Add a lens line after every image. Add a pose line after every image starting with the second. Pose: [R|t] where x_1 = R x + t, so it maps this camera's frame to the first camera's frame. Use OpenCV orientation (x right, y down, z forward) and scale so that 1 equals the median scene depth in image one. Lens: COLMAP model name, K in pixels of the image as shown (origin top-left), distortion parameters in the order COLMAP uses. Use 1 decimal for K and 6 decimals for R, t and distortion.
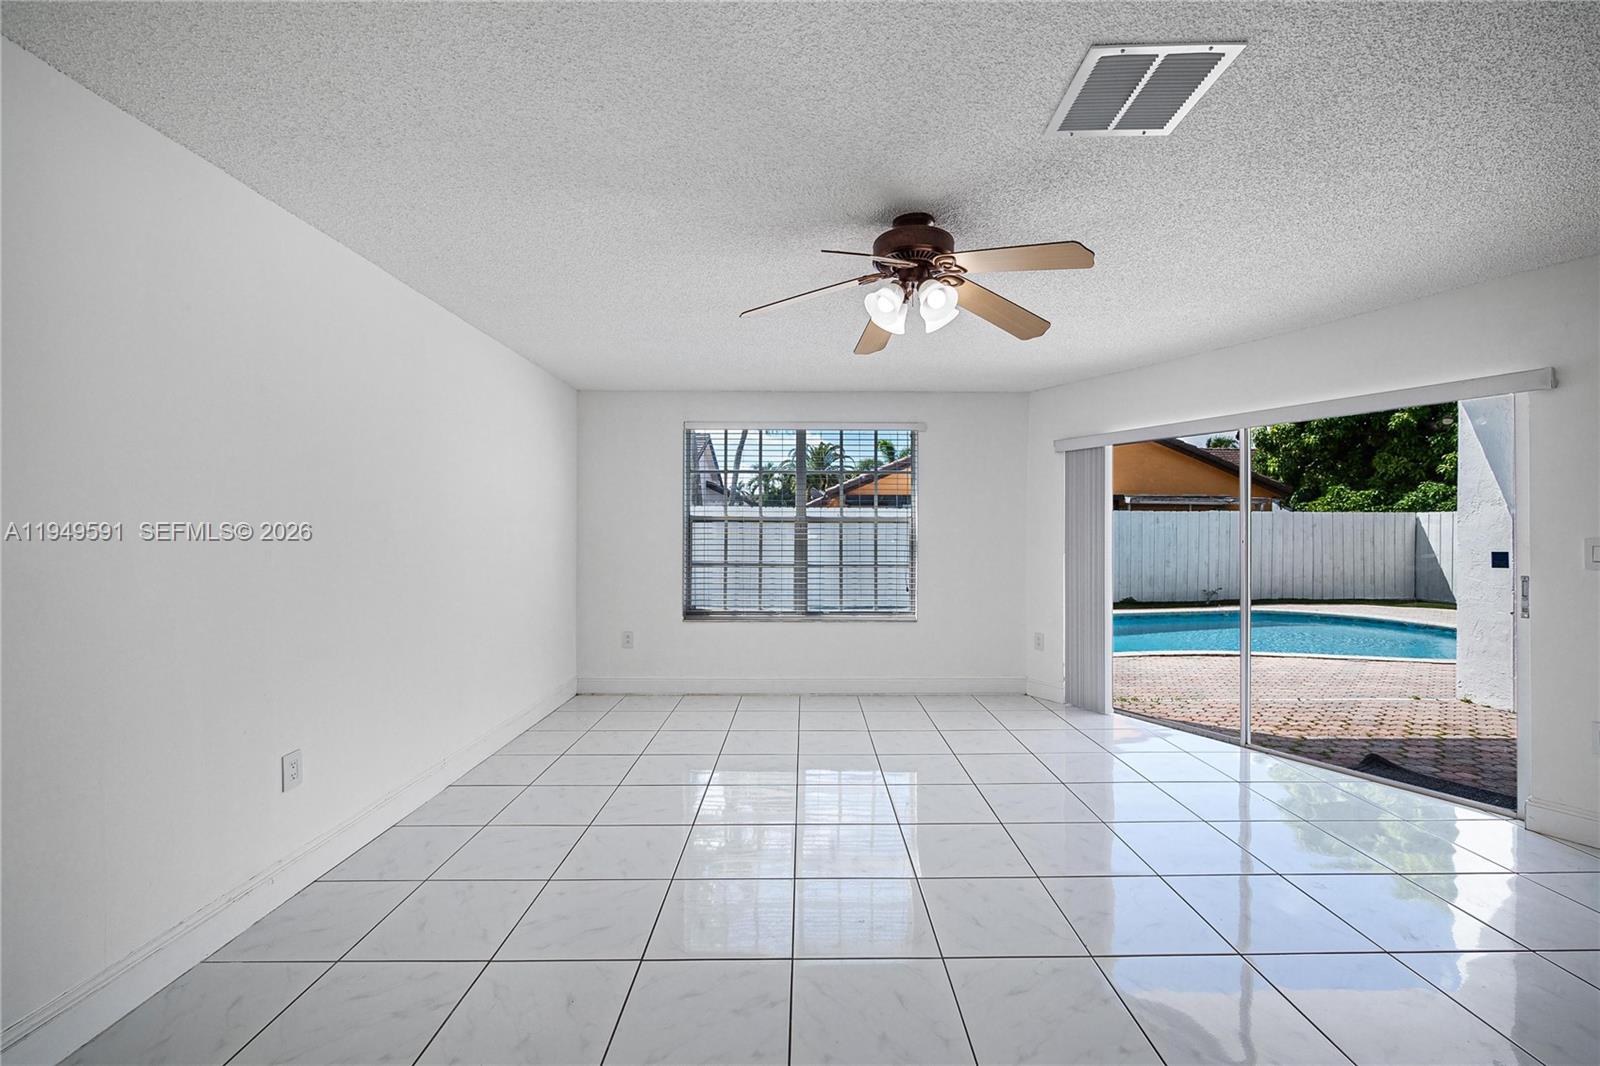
lens RADIAL K [[656.0, 0, 808.7], [0, 656.0, 532.5], [0, 0, 1]] dist [-0.001105, -0.000054]
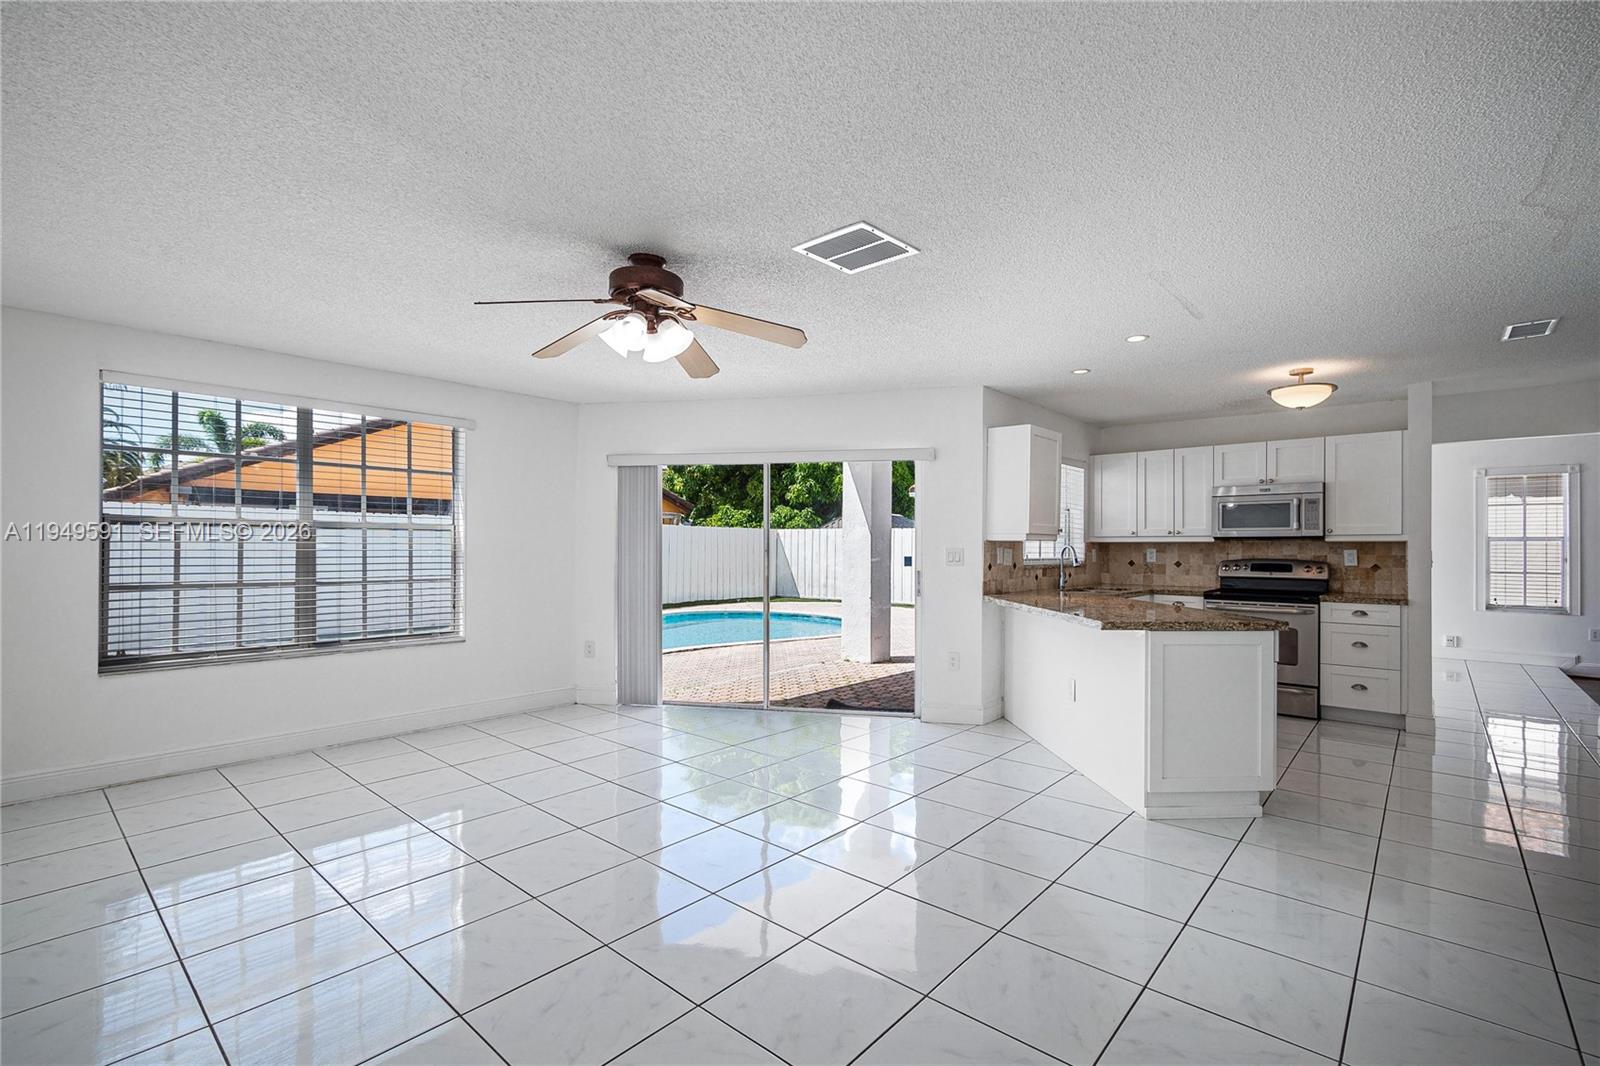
lens RADIAL K [[720.7, 0, 806.4], [0, 720.7, 547.5], [0, 0, 1]] dist [0.001586, -0.000044]
pose [[0.666818, 0.001431, 0.745220, -0.251669], [-0.006788, 0.999968, 0.004154, 0.000099], [-0.745190, -0.007828, 0.666806, -0.003778]]
